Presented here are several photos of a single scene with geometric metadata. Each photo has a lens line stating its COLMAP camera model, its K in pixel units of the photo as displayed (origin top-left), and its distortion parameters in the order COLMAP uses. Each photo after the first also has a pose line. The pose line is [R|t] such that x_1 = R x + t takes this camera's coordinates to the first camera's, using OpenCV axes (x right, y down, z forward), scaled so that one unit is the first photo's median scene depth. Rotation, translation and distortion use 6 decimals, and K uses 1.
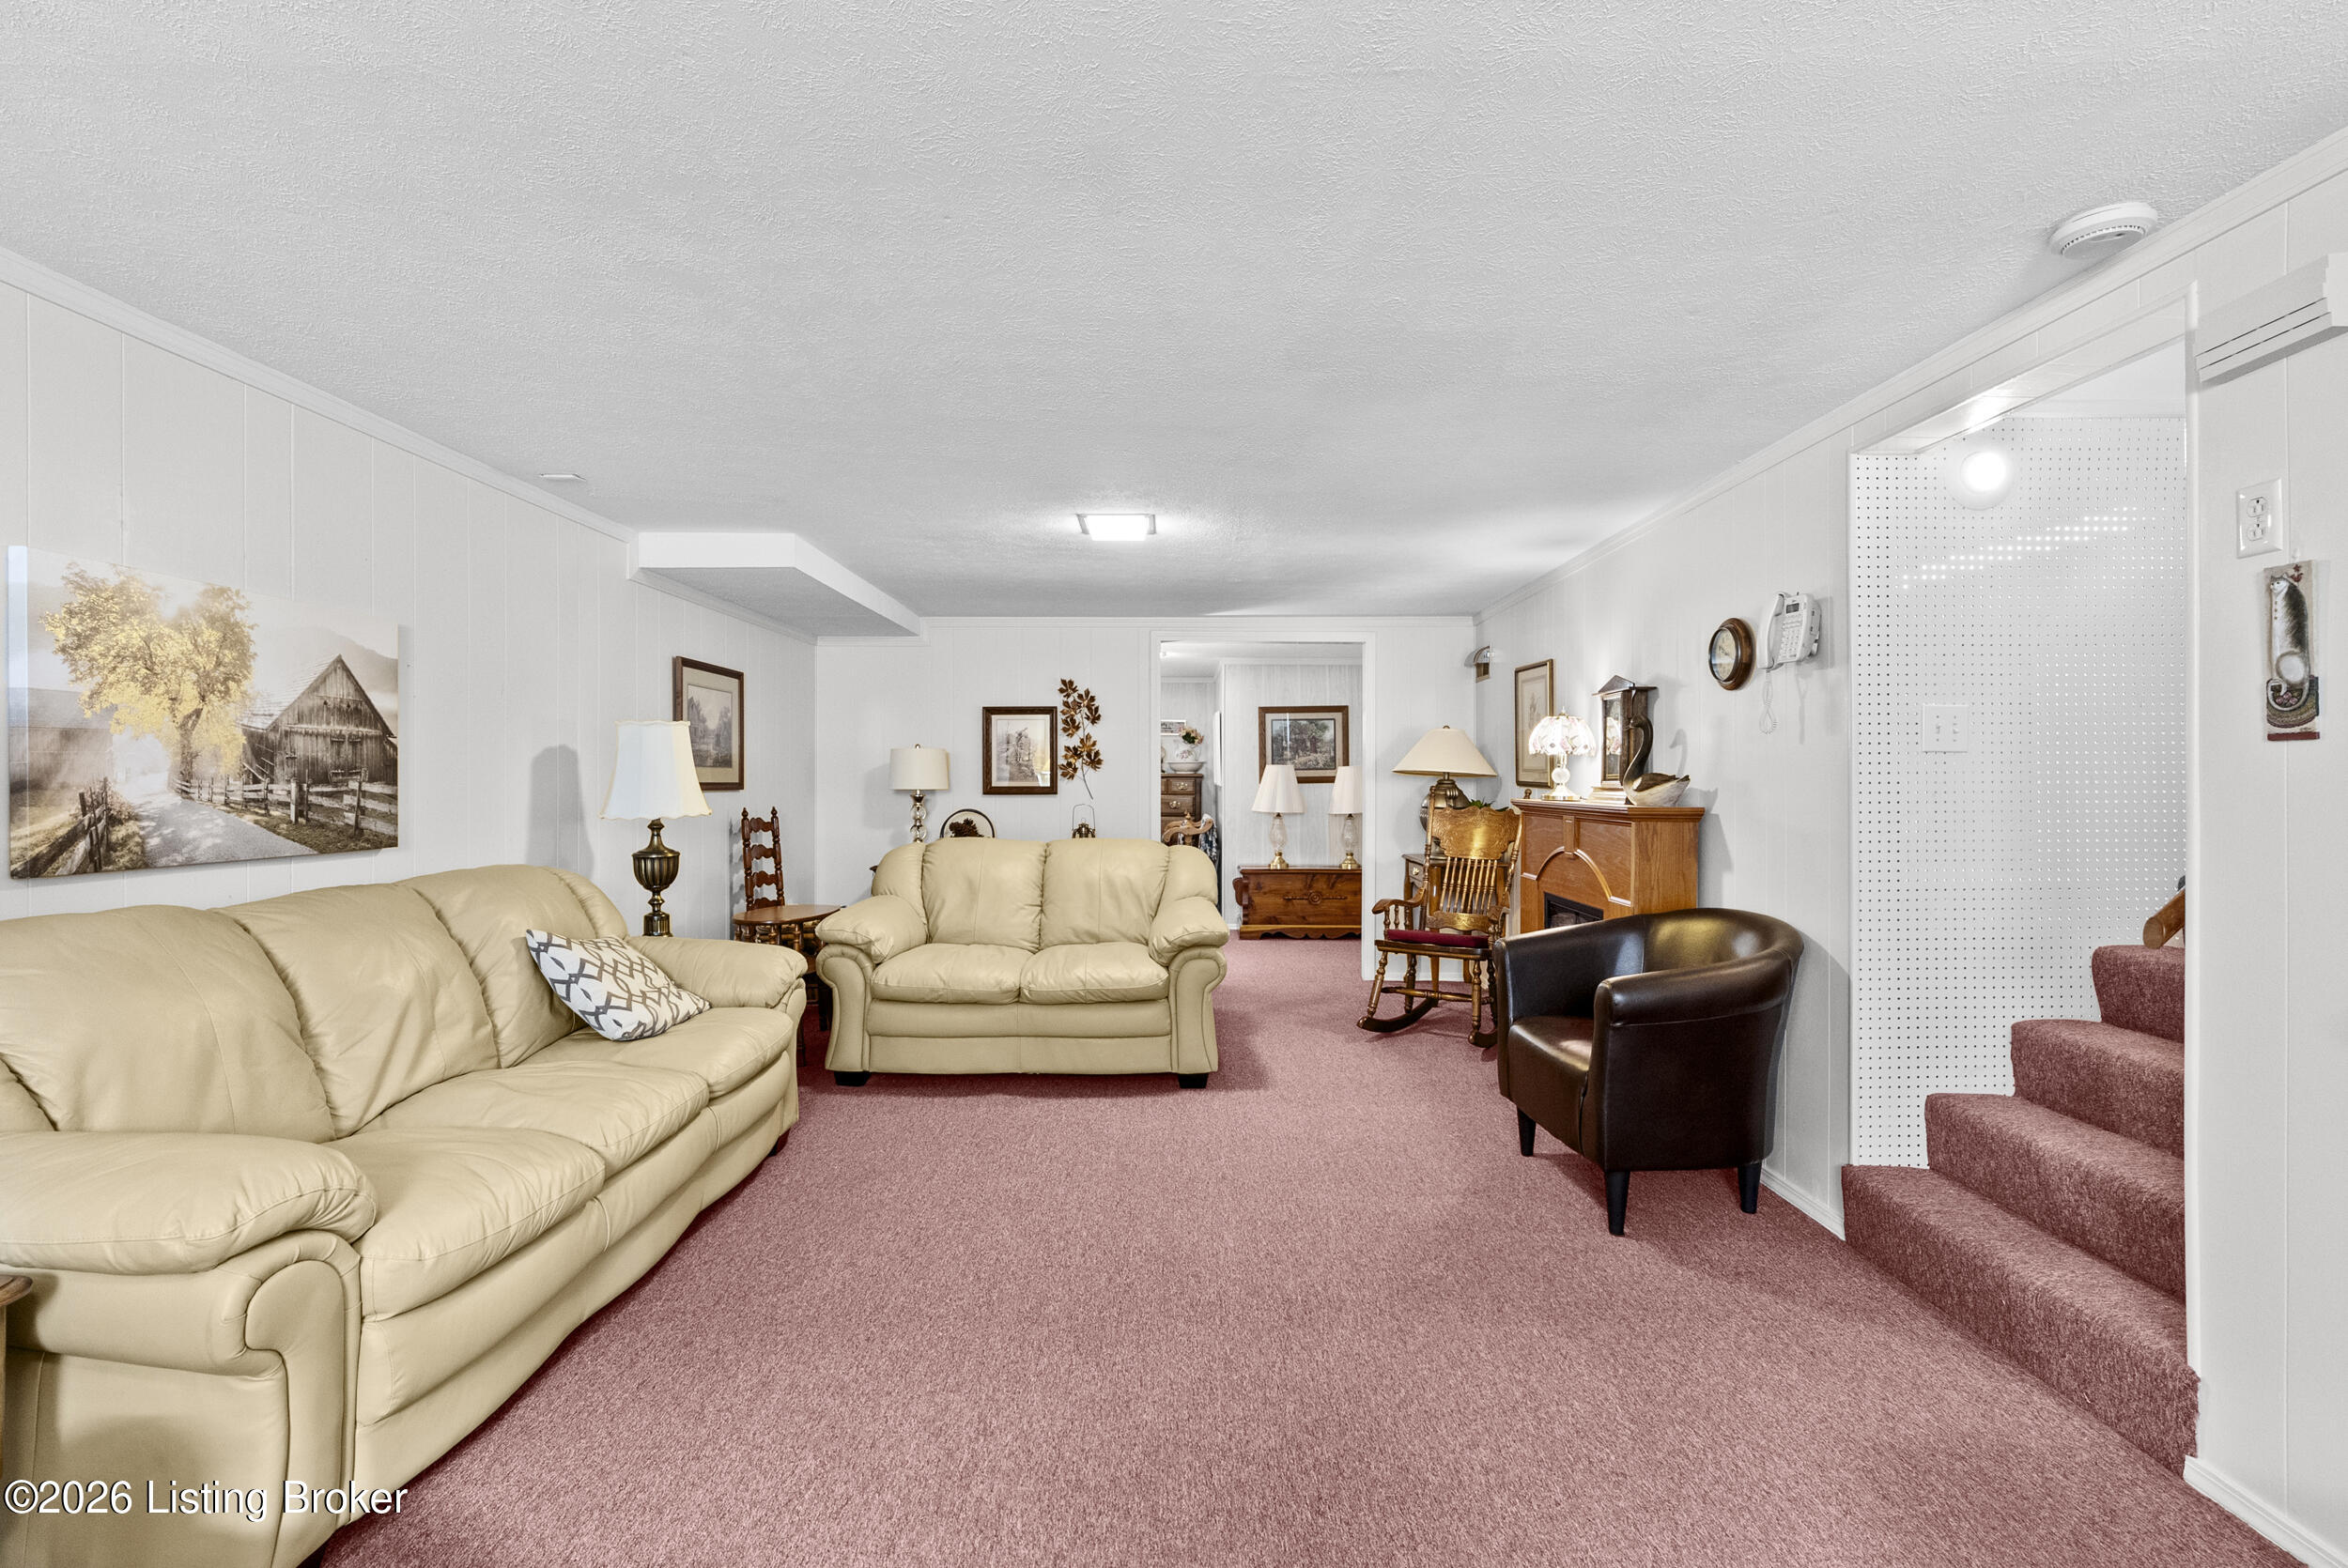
lens RADIAL K [[1062.0, 0, 1168.8], [0, 1062.0, 779.3], [0, 0, 1]] dist [-0.007562, 0.003202]
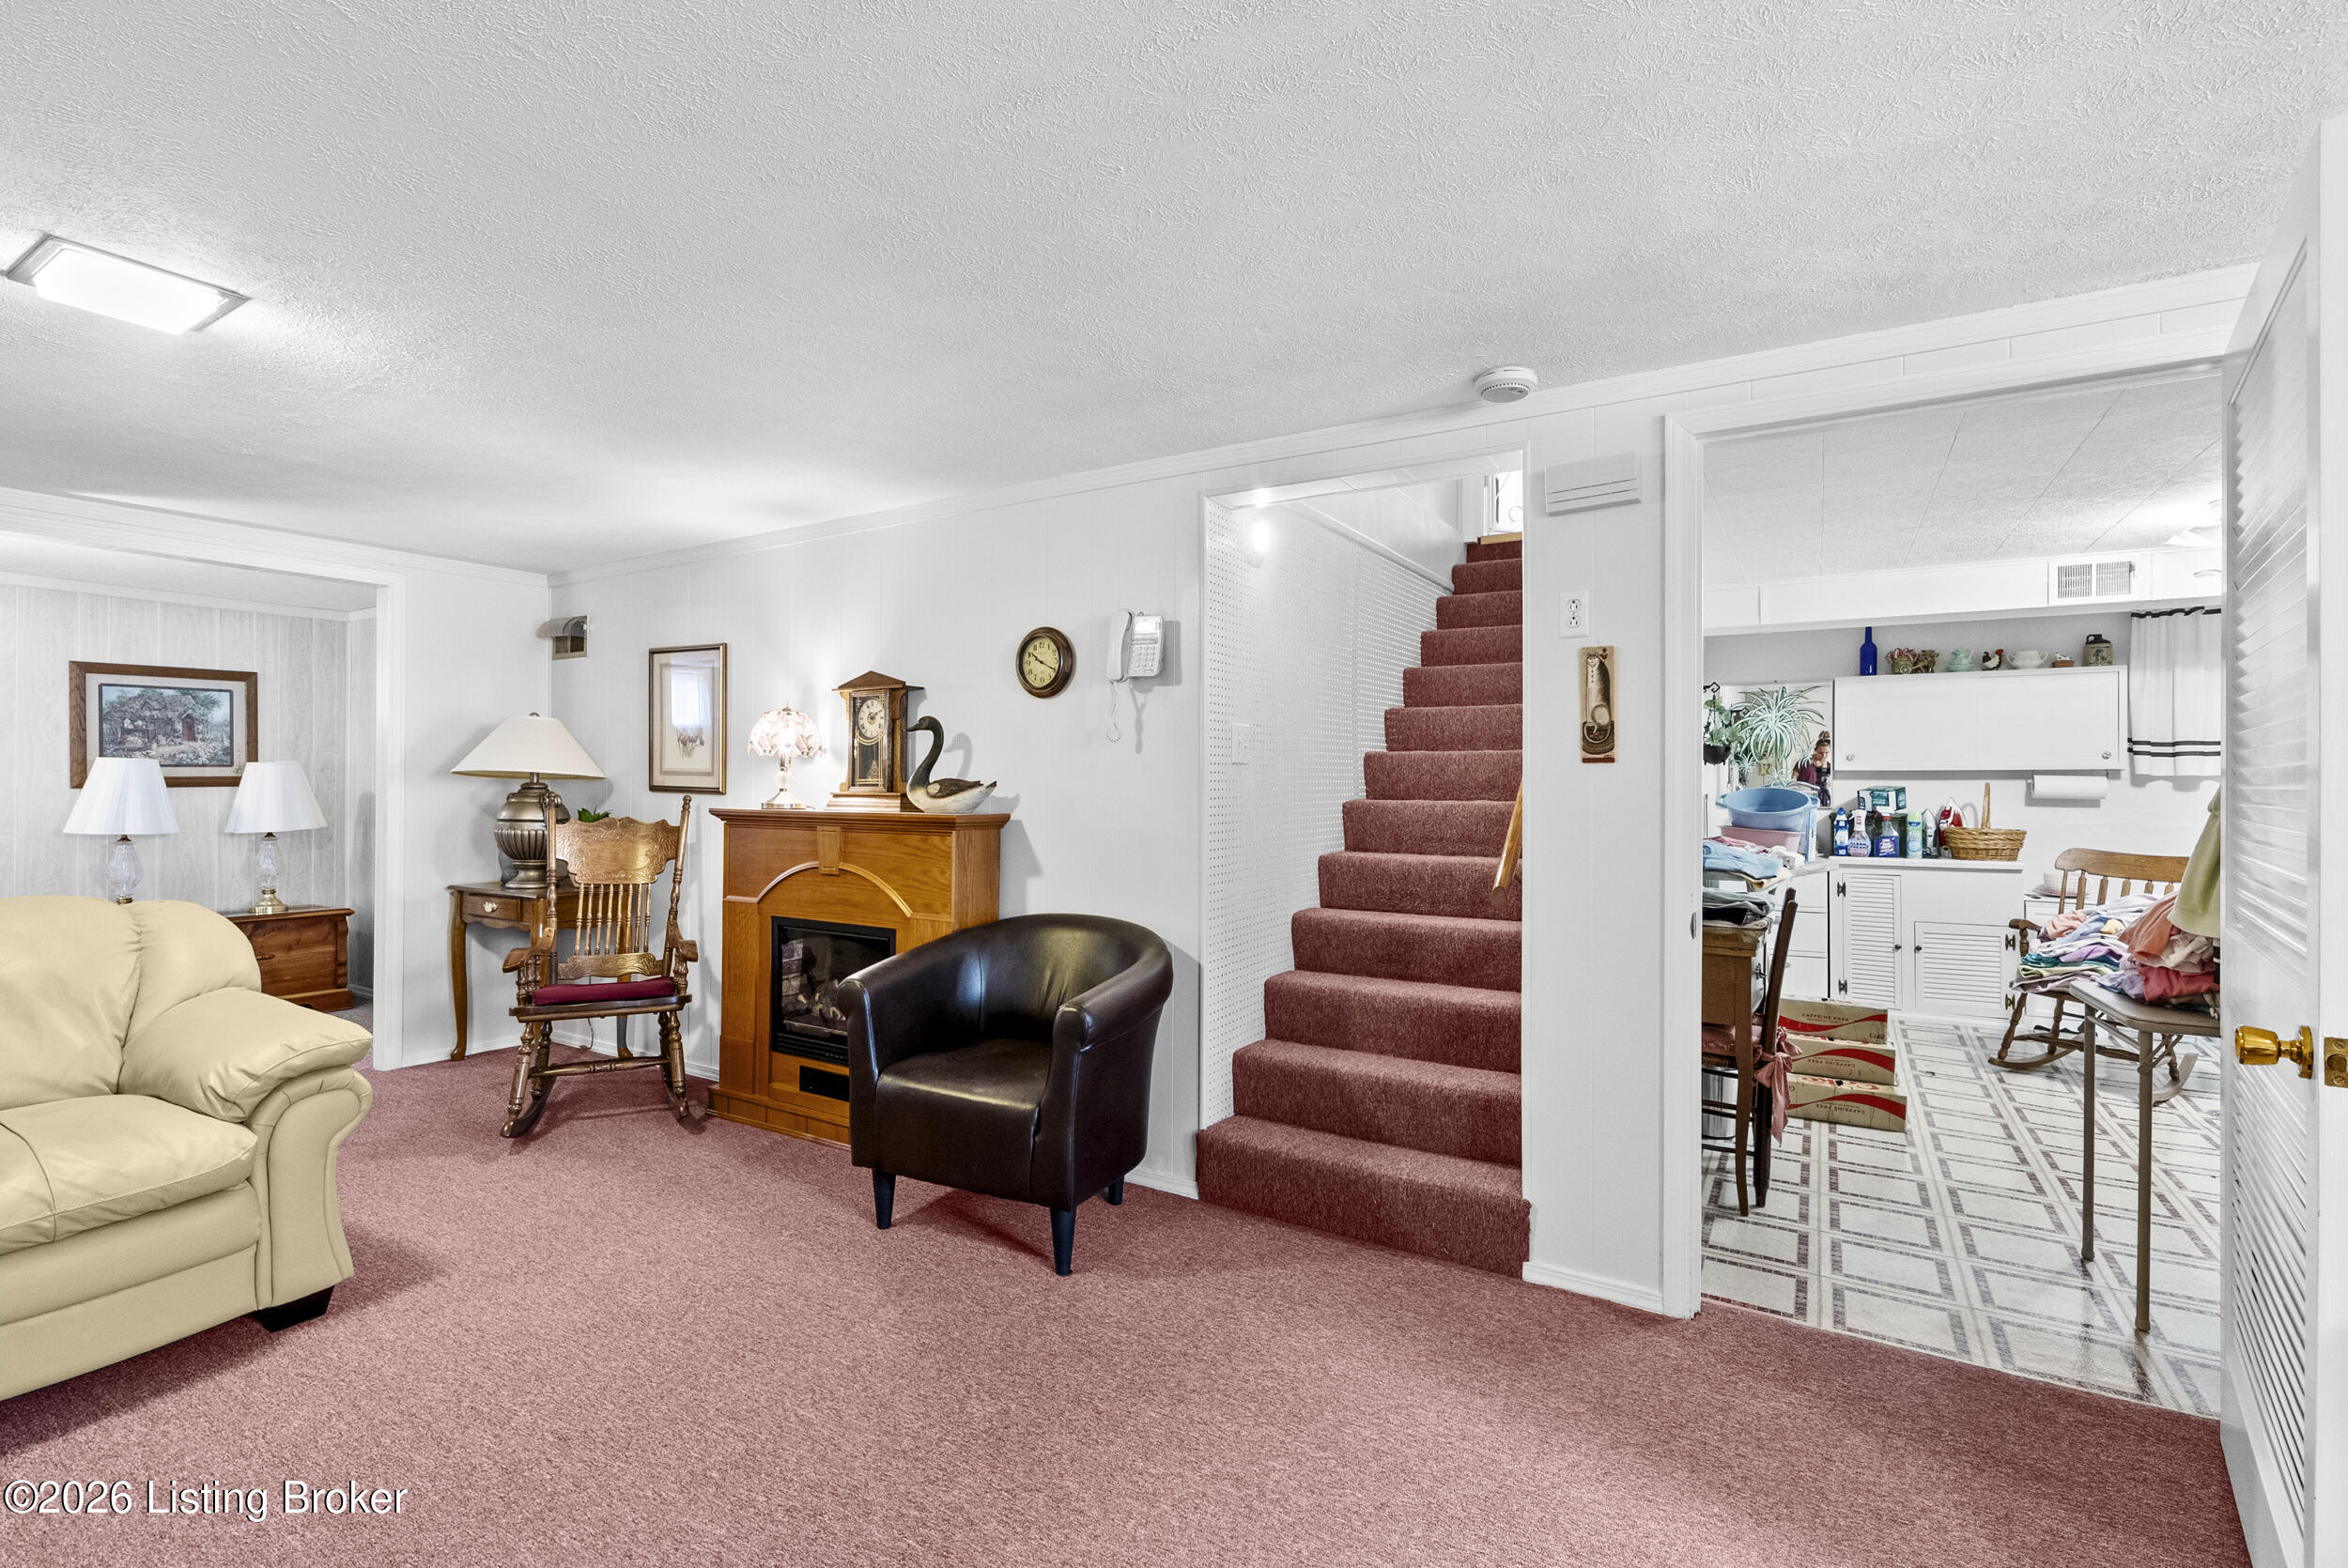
lens RADIAL K [[1062.0, 0, 1174.0], [0, 1062.0, 783.6], [0, 0, 1]] dist [-0.007562, 0.003202]
pose [[0.509018, 0.003775, 0.860748, -0.237553], [-0.004771, 0.999987, -0.001564, -0.000782], [-0.860743, -0.003310, 0.509030, 0.316172]]
